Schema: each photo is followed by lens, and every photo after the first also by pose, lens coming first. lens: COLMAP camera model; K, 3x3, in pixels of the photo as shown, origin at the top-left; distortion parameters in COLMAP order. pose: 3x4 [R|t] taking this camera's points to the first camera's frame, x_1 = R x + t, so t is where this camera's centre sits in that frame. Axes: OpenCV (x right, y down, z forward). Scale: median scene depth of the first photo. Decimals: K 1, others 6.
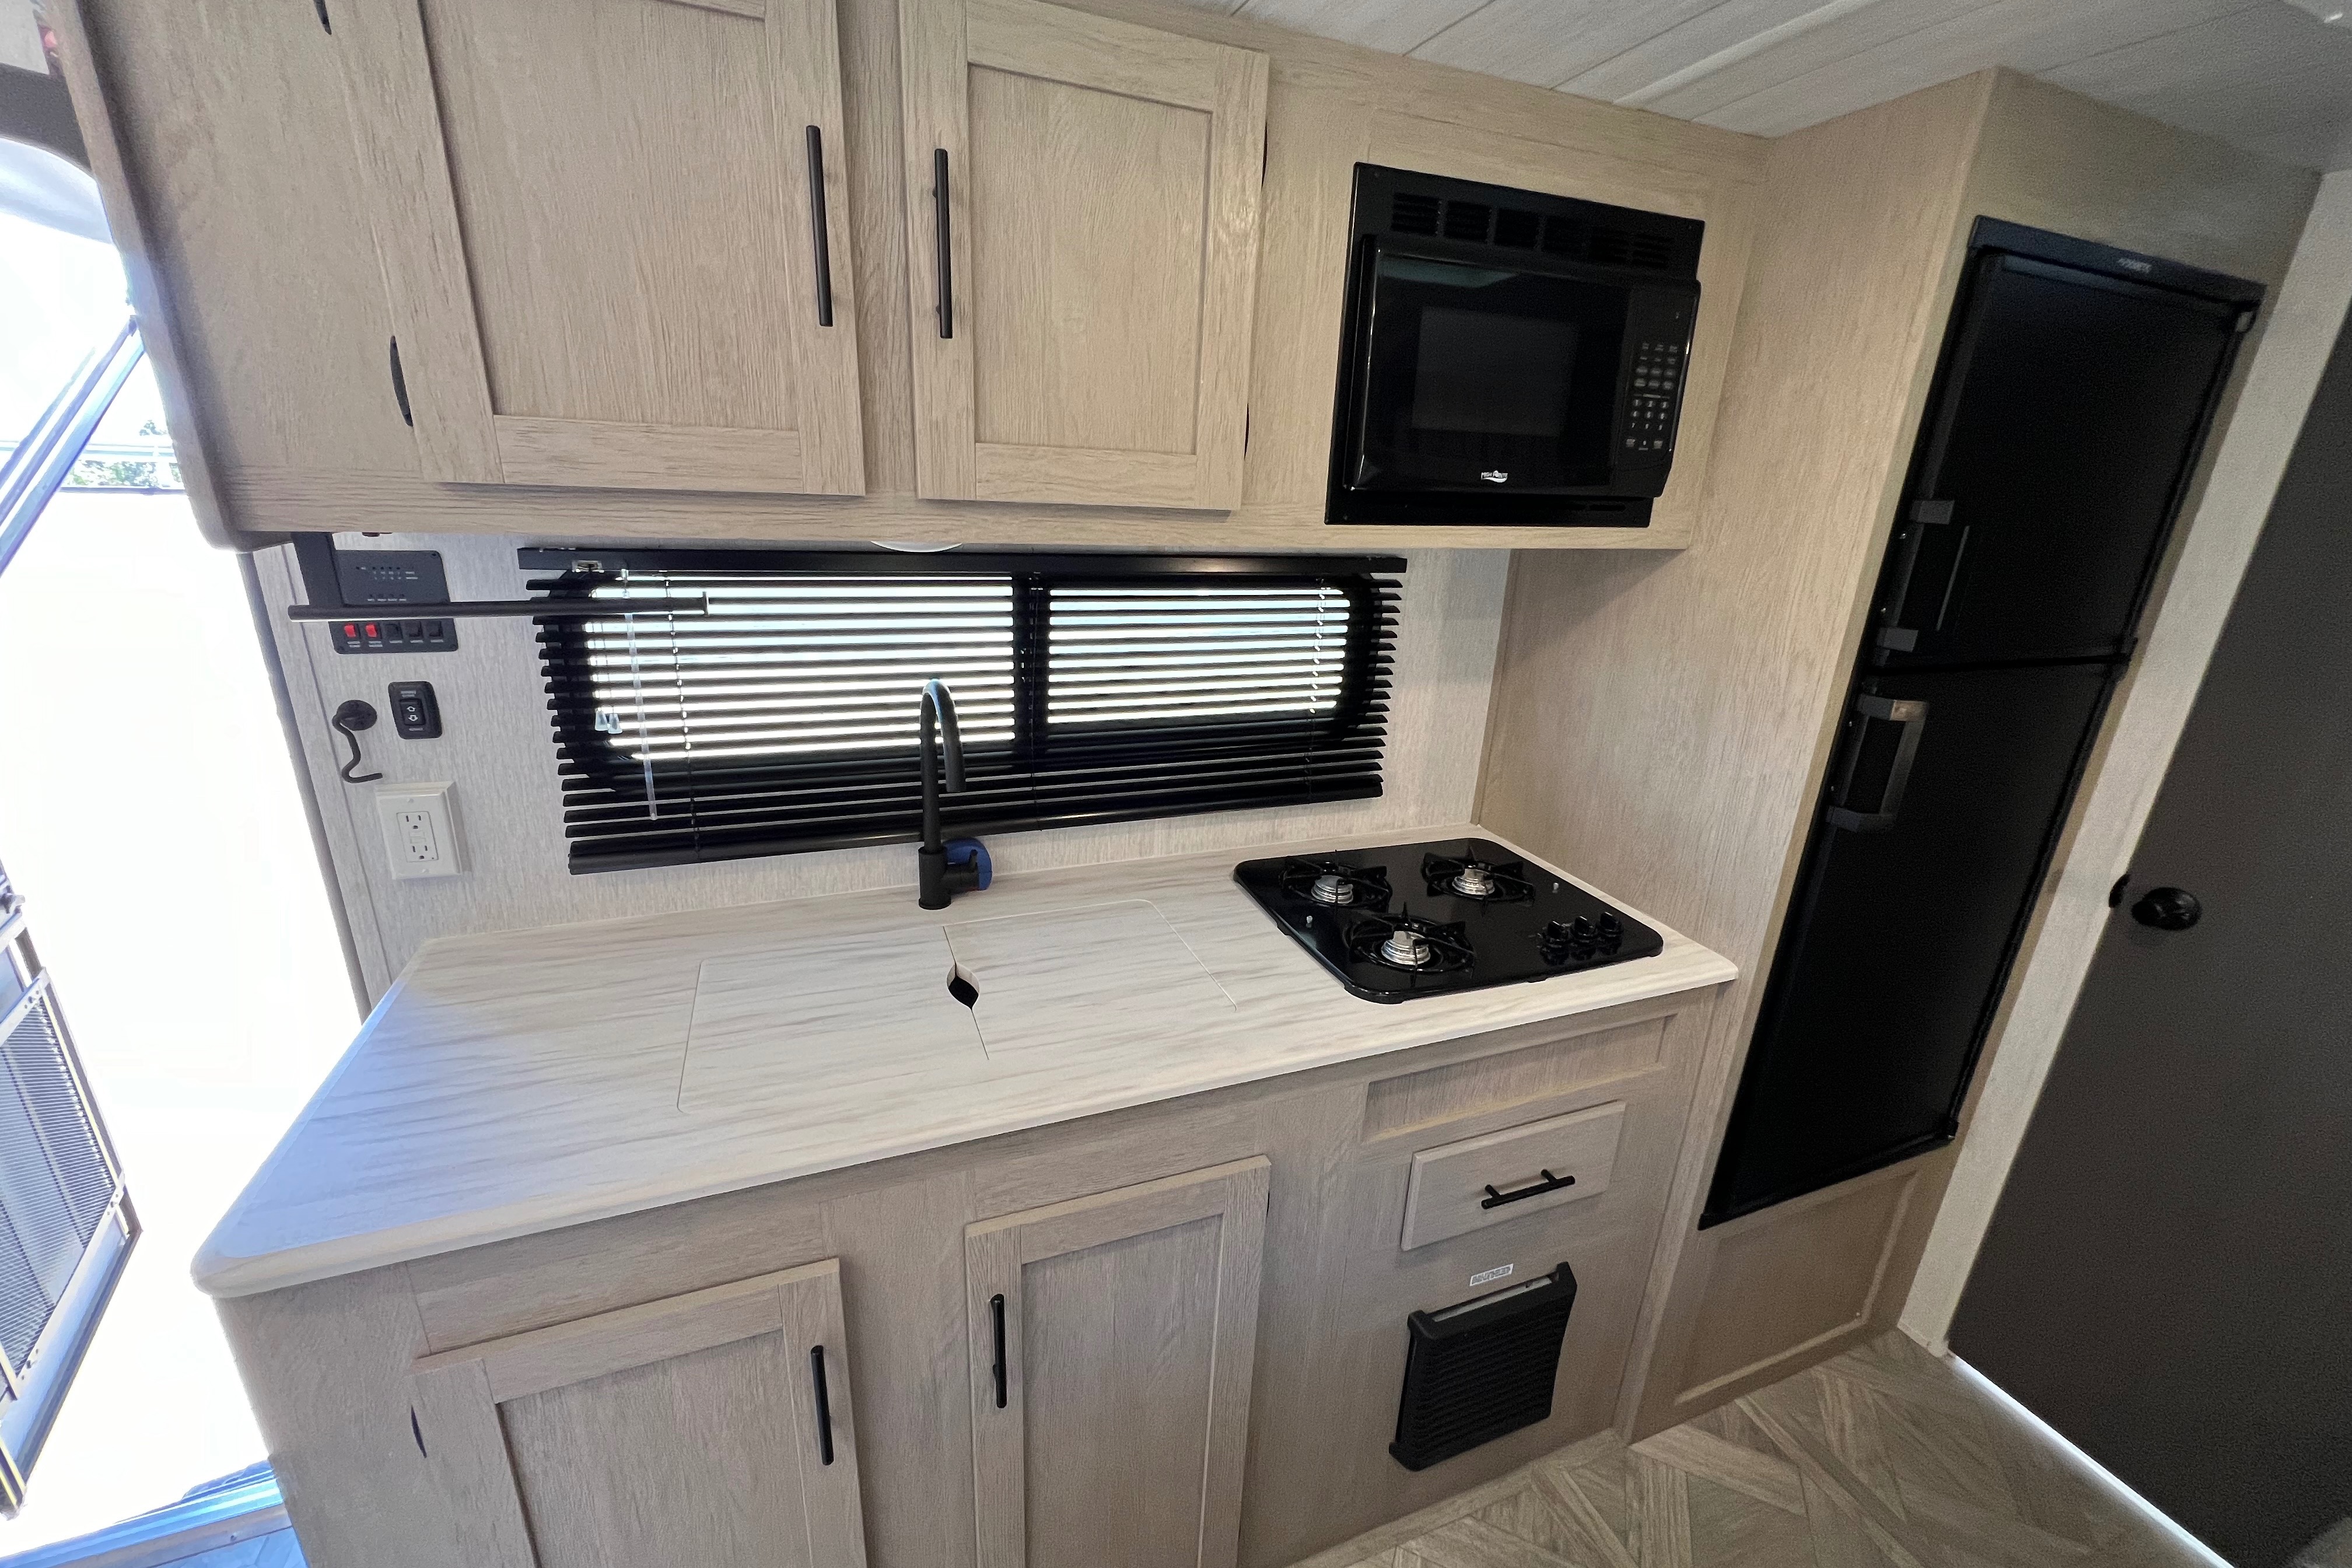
lens RADIAL K [[940.5, 0, 1177.2], [0, 940.5, 786.5], [0, 0, 1]] dist [-0.000462, 0.000313]
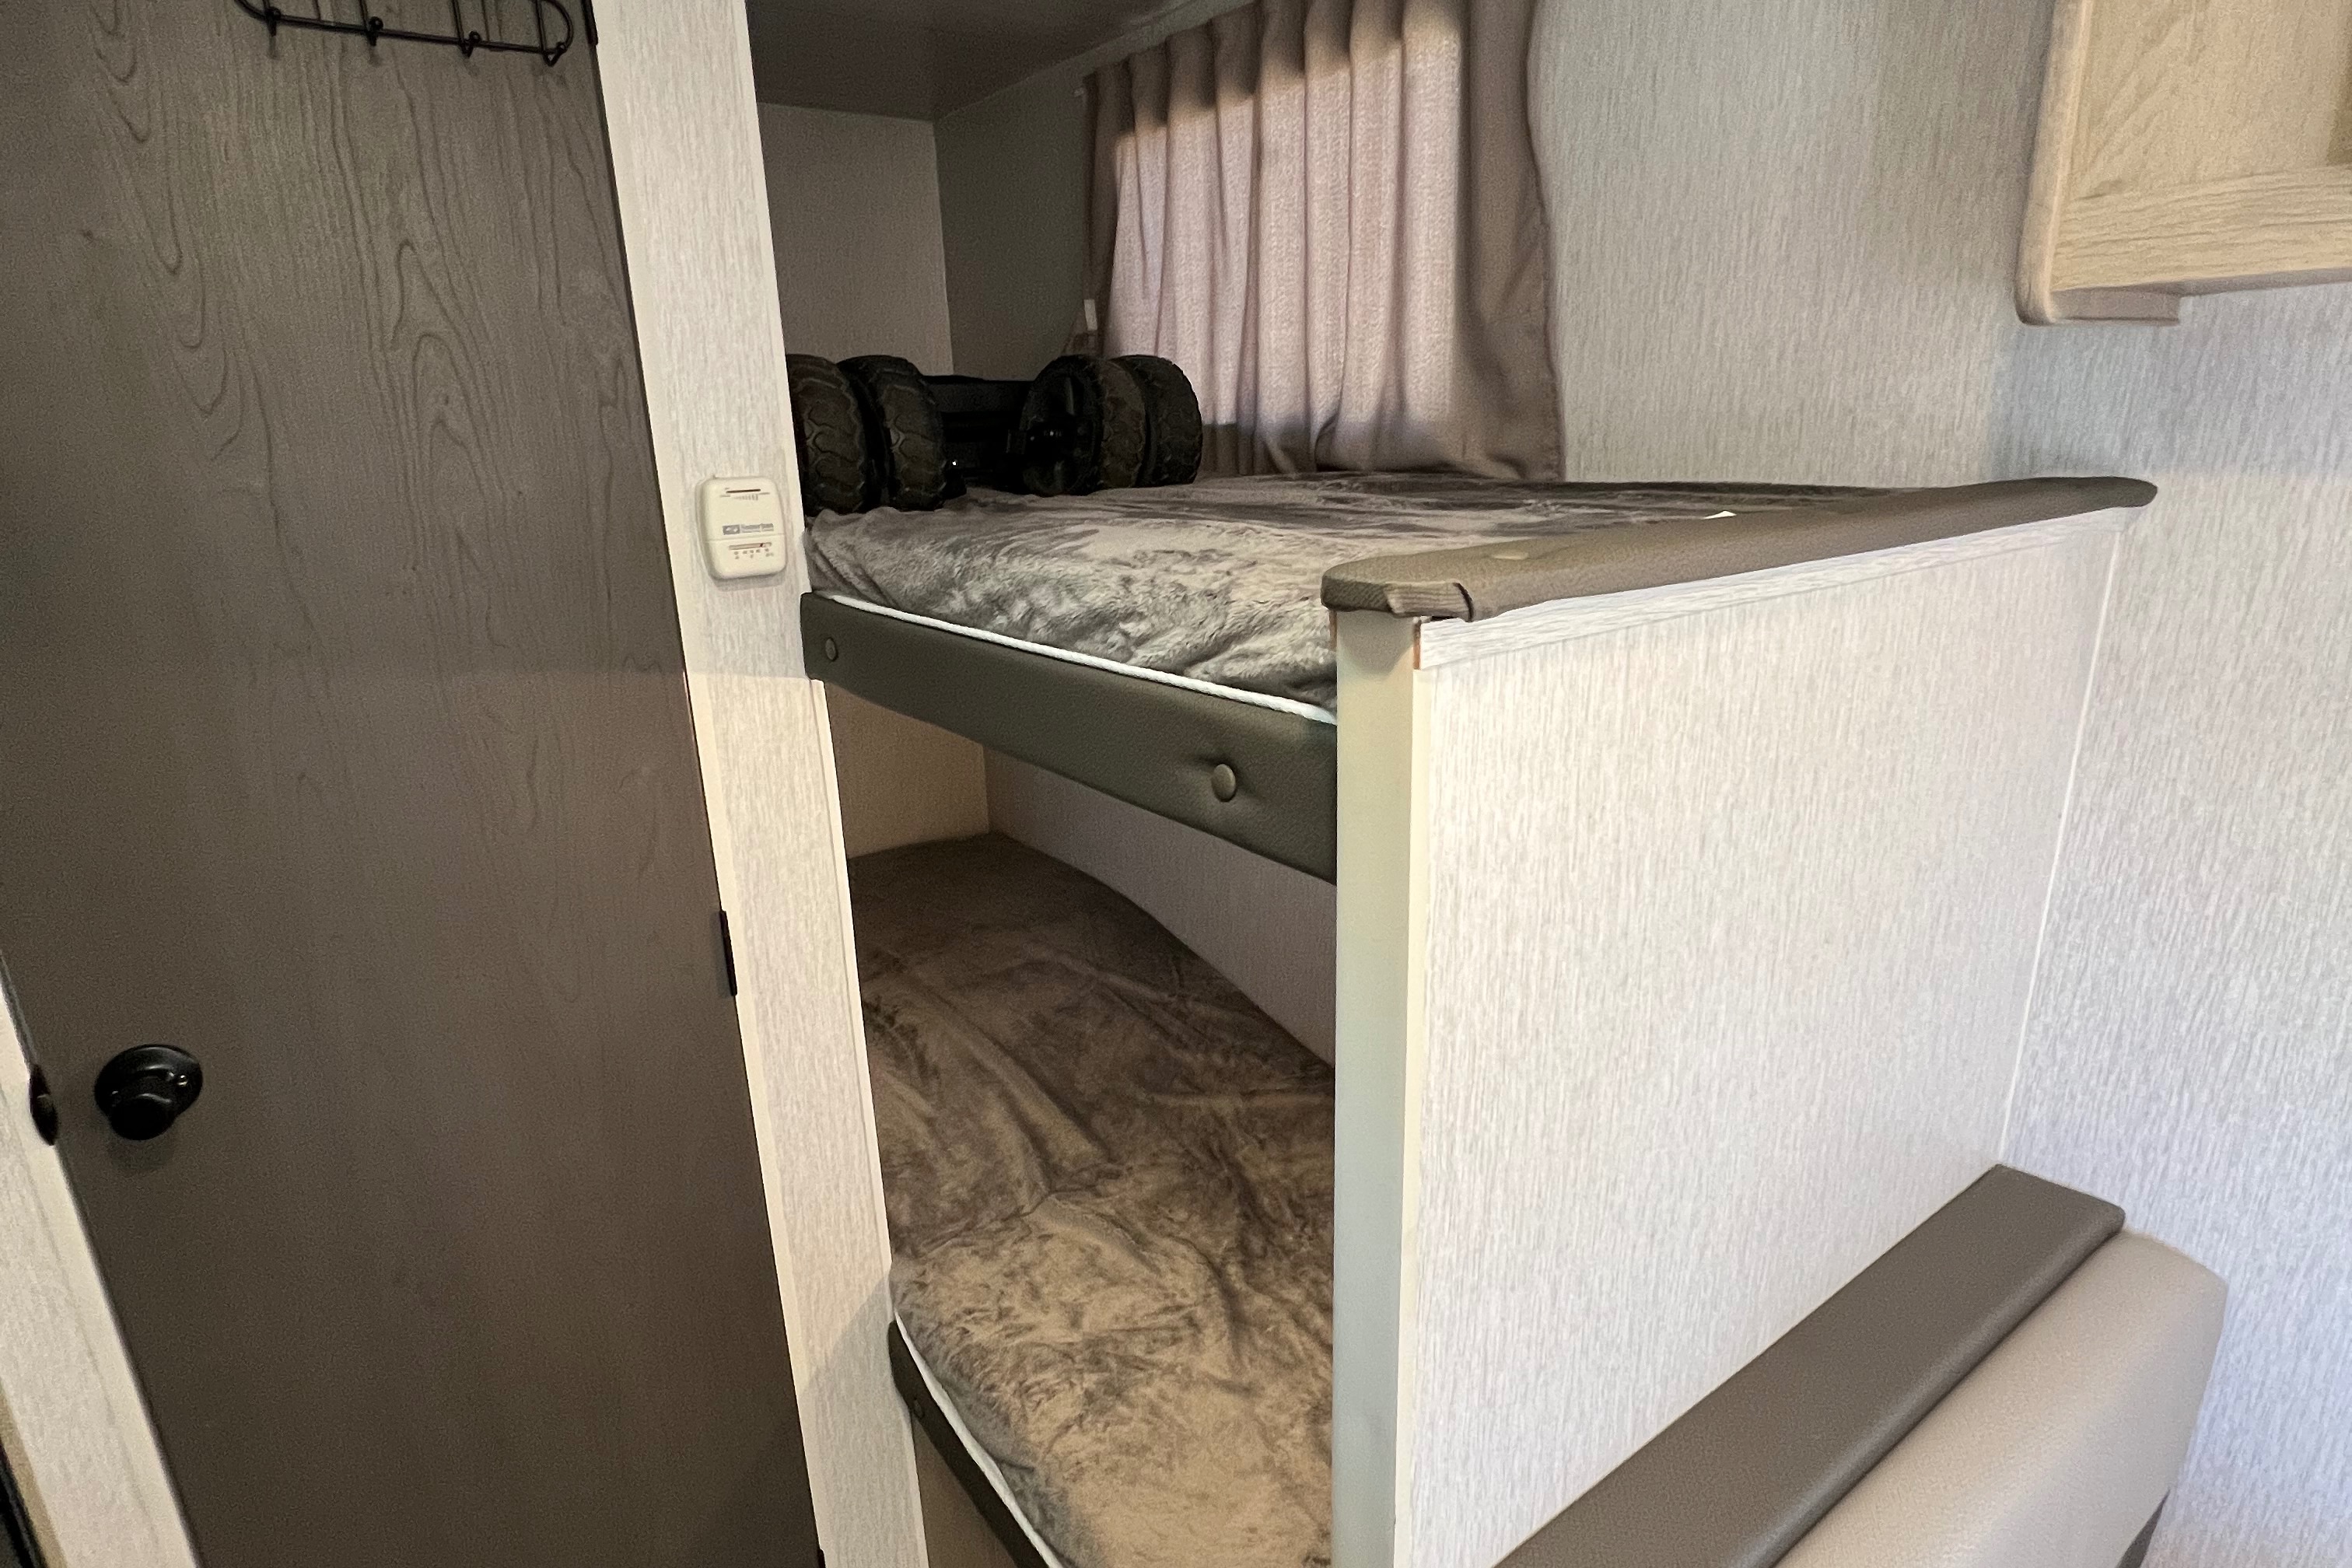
lens RADIAL K [[1252.3, 0, 1176.0], [0, 1252.3, 784.0], [0, 0, 1]] dist [-0.000805, 0.000020]
pose [[-0.244359, -0.311615, 0.918251, 0.380808], [0.328640, 0.864300, 0.380763, -0.100160], [-0.912296, 0.394817, -0.108790, 0.557817]]
